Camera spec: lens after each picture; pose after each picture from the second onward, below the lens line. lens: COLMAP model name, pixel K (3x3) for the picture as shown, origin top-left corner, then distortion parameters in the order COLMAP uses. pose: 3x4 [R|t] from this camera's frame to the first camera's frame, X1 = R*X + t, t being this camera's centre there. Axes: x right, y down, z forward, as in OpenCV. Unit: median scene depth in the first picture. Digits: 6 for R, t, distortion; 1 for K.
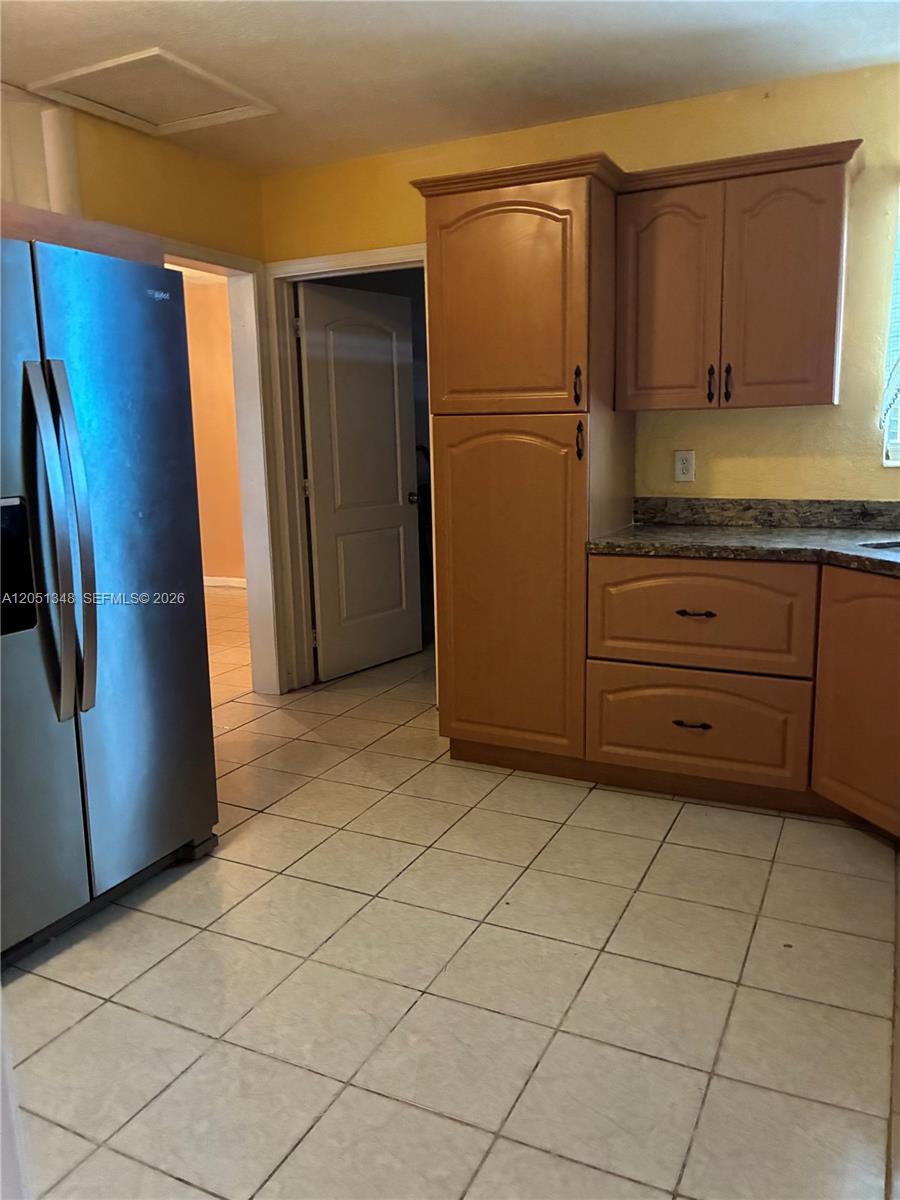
lens RADIAL K [[898.1, 0, 472.0], [0, 898.1, 591.2], [0, 0, 1]] dist [0.042395, -0.058926]
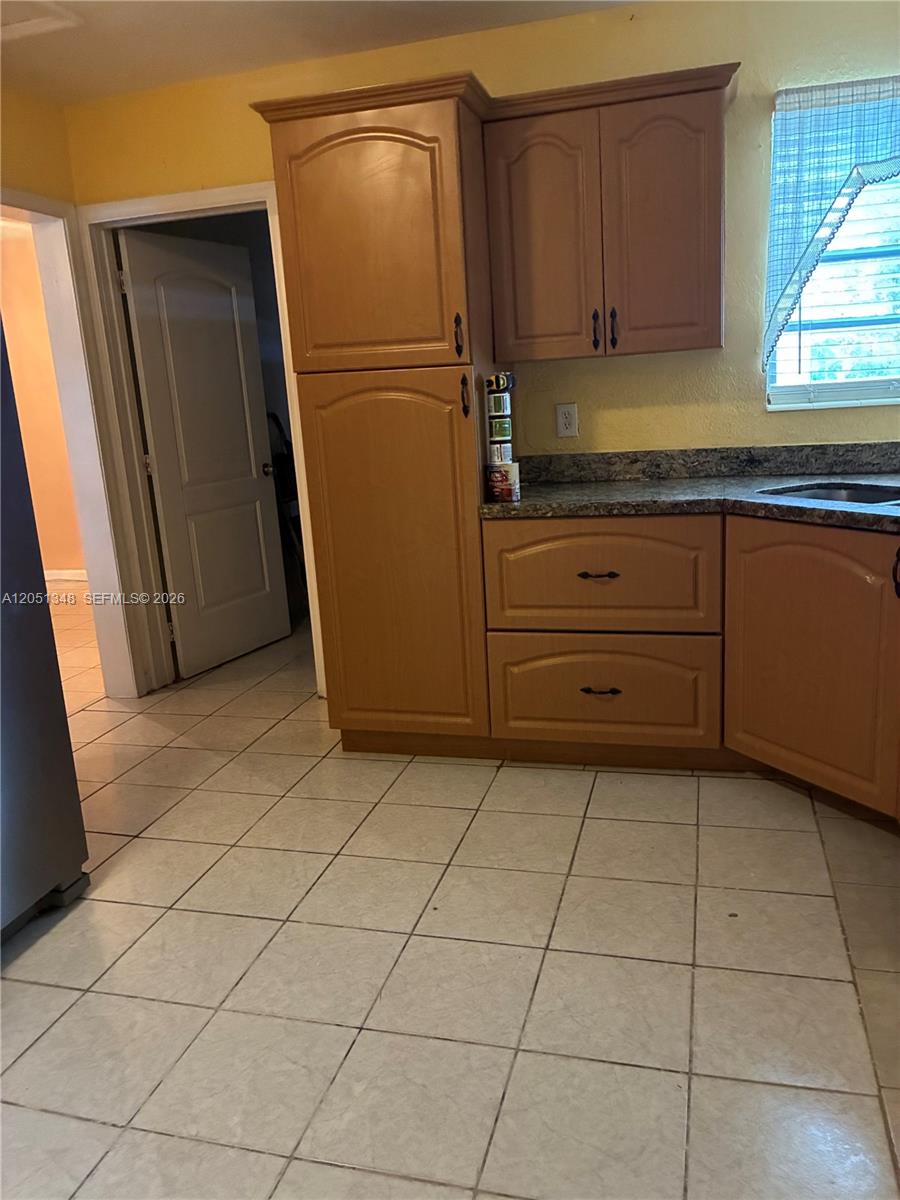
lens RADIAL K [[898.1, 0, 473.0], [0, 898.1, 597.1], [0, 0, 1]] dist [0.042395, -0.058926]
pose [[0.982495, -0.077668, 0.169325, -0.043711], [0.070349, 0.996328, 0.048810, -0.007405], [-0.172494, -0.036044, 0.984351, 0.090093]]
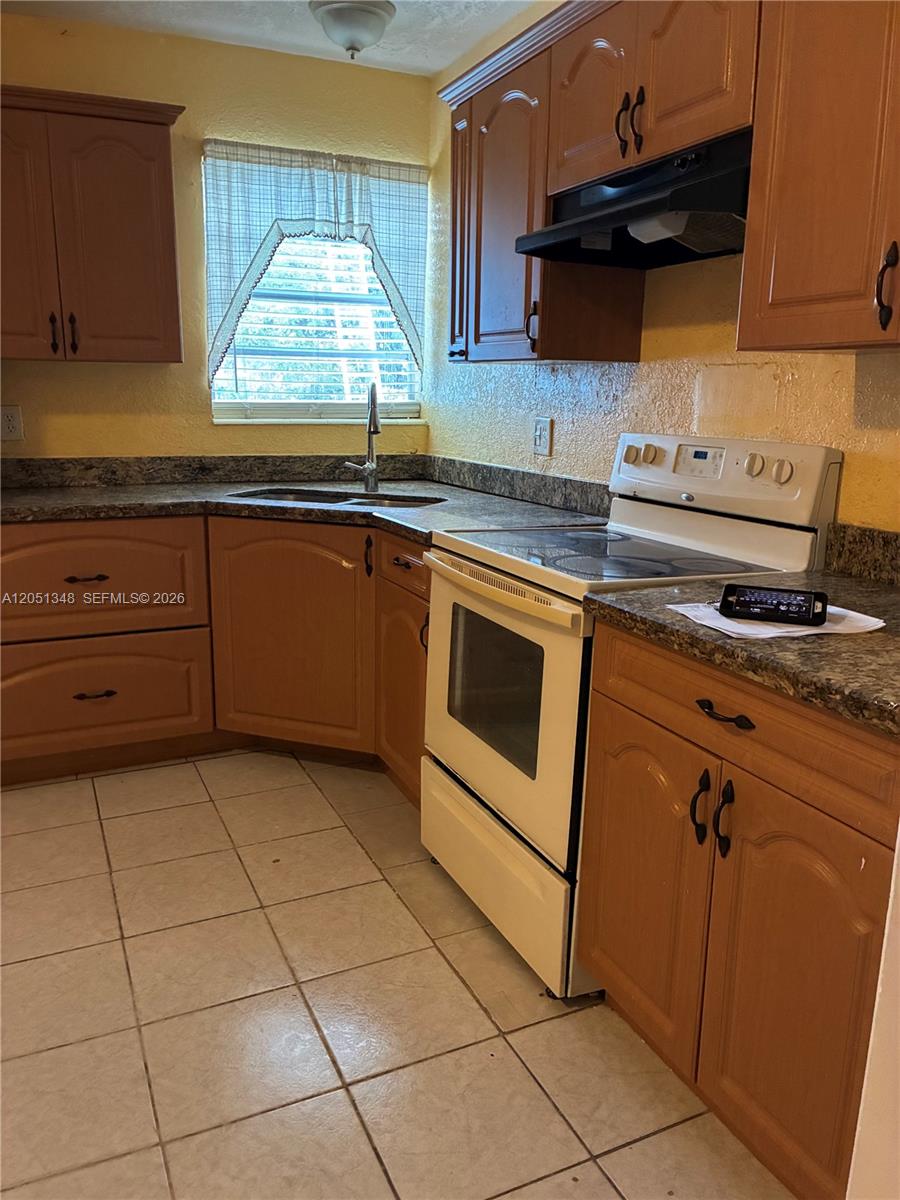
lens RADIAL K [[898.1, 0, 448.8], [0, 898.1, 596.1], [0, 0, 1]] dist [0.042395, -0.058926]
pose [[0.644278, -0.141809, 0.751530, -0.222553], [0.109720, 0.989633, 0.092675, -0.003244], [-0.756880, 0.022750, 0.653157, 0.091505]]
